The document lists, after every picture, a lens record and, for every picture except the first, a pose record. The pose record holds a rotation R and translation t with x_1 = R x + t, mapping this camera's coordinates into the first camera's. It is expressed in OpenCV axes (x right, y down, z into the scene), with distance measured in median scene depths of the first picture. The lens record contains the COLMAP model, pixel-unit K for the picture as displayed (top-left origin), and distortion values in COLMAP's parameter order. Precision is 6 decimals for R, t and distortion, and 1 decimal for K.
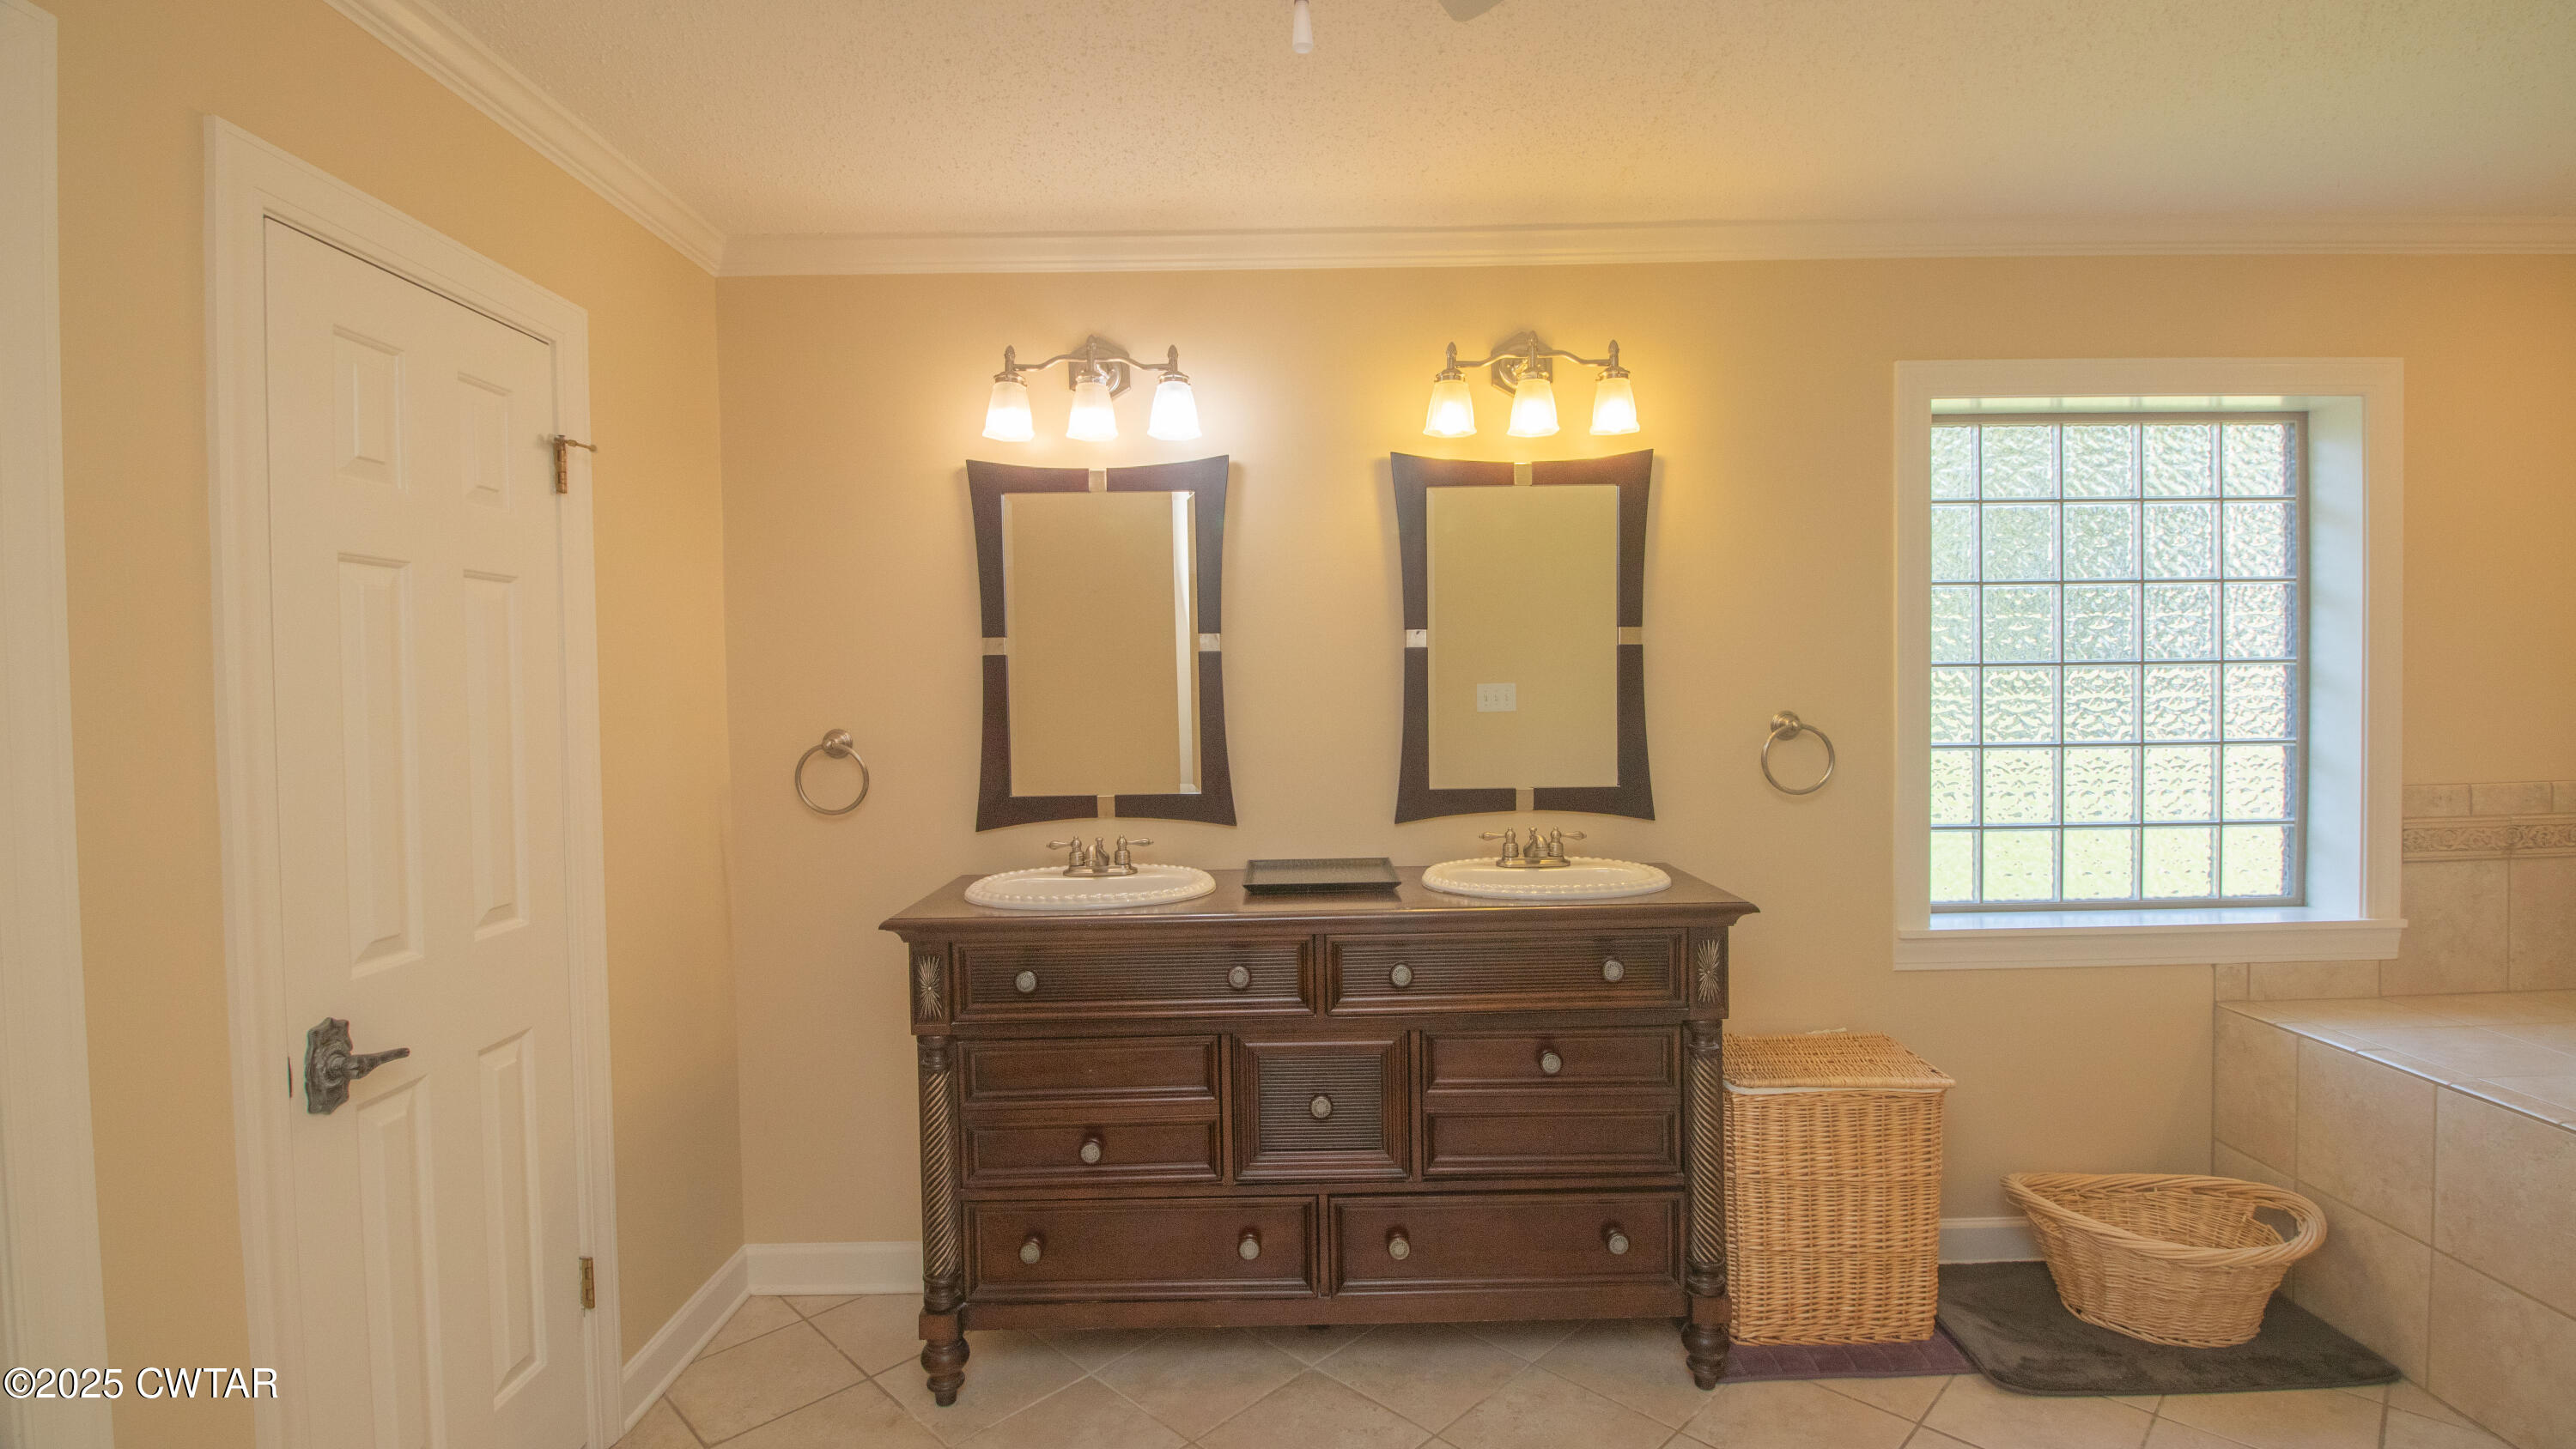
lens RADIAL K [[1183.8, 0, 1297.3], [0, 1183.8, 710.2], [0, 0, 1]] dist [0.003635, -0.013019]
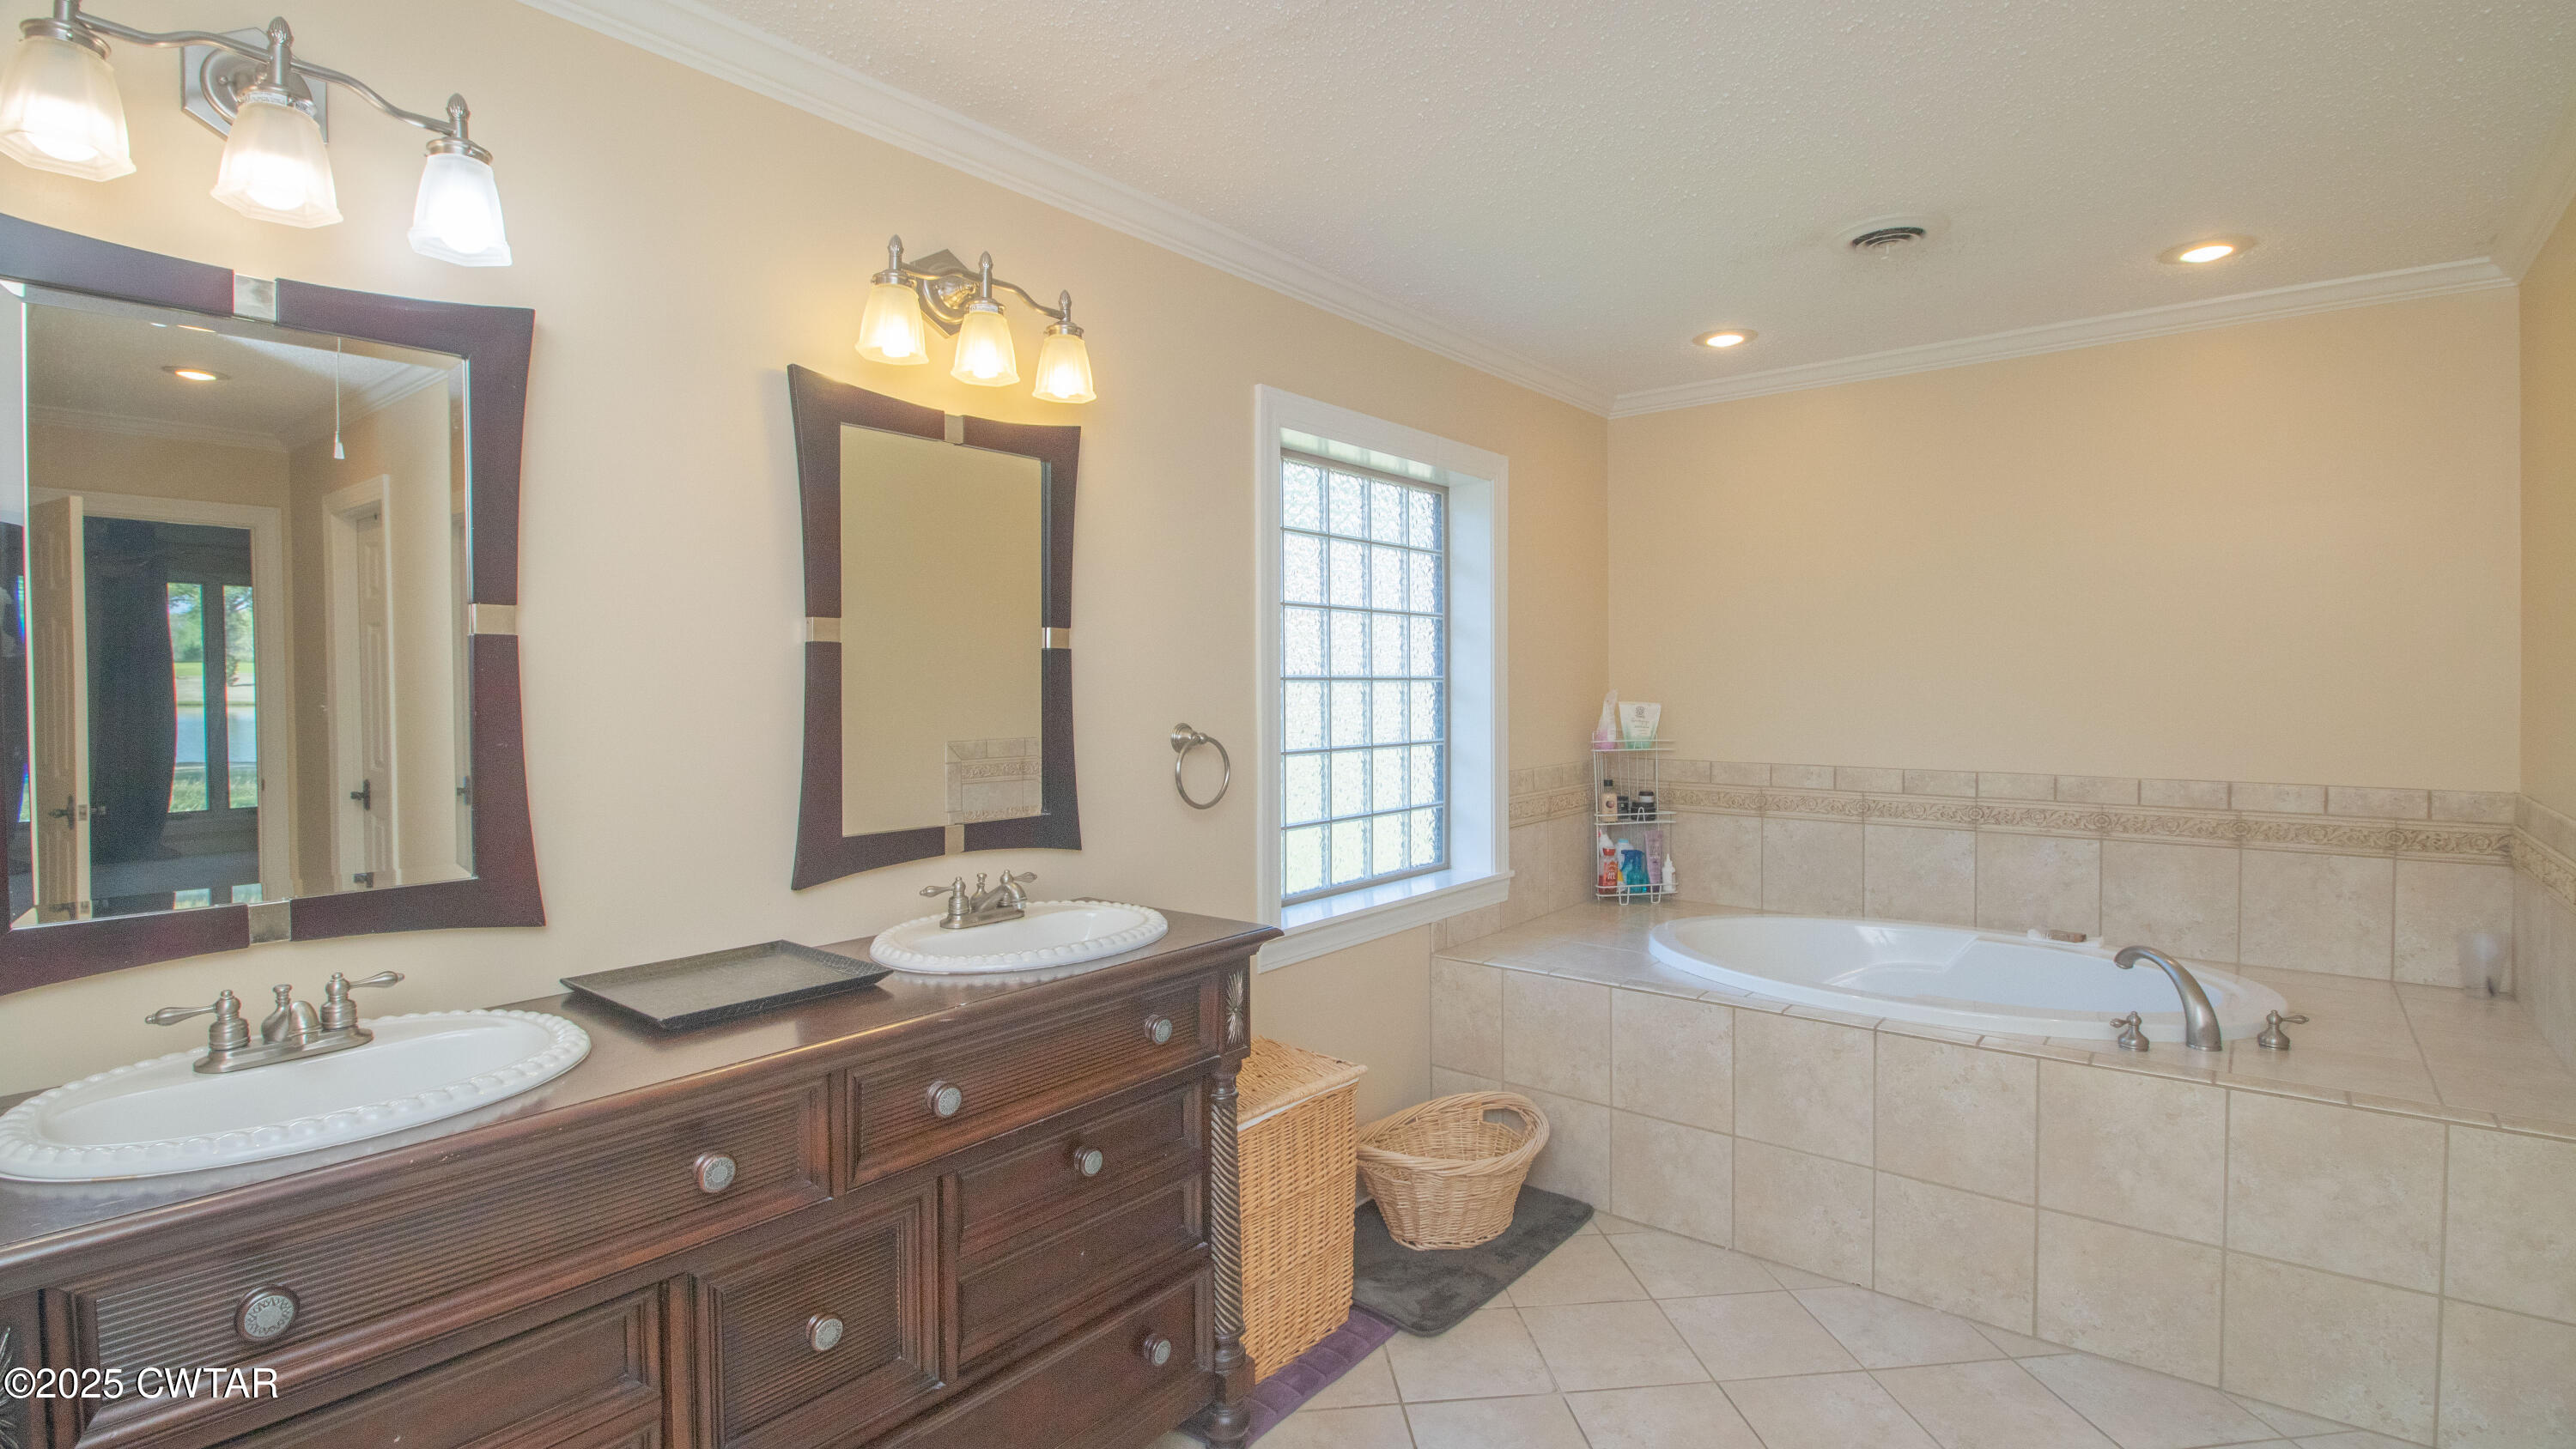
lens RADIAL K [[1183.8, 0, 1297.3], [0, 1183.8, 710.2], [0, 0, 1]] dist [0.003635, -0.013019]
pose [[0.643036, -0.005955, 0.765812, -0.268579], [0.017097, 0.999832, -0.006581, -0.001485], [-0.765645, 0.017325, 0.643030, 0.317602]]
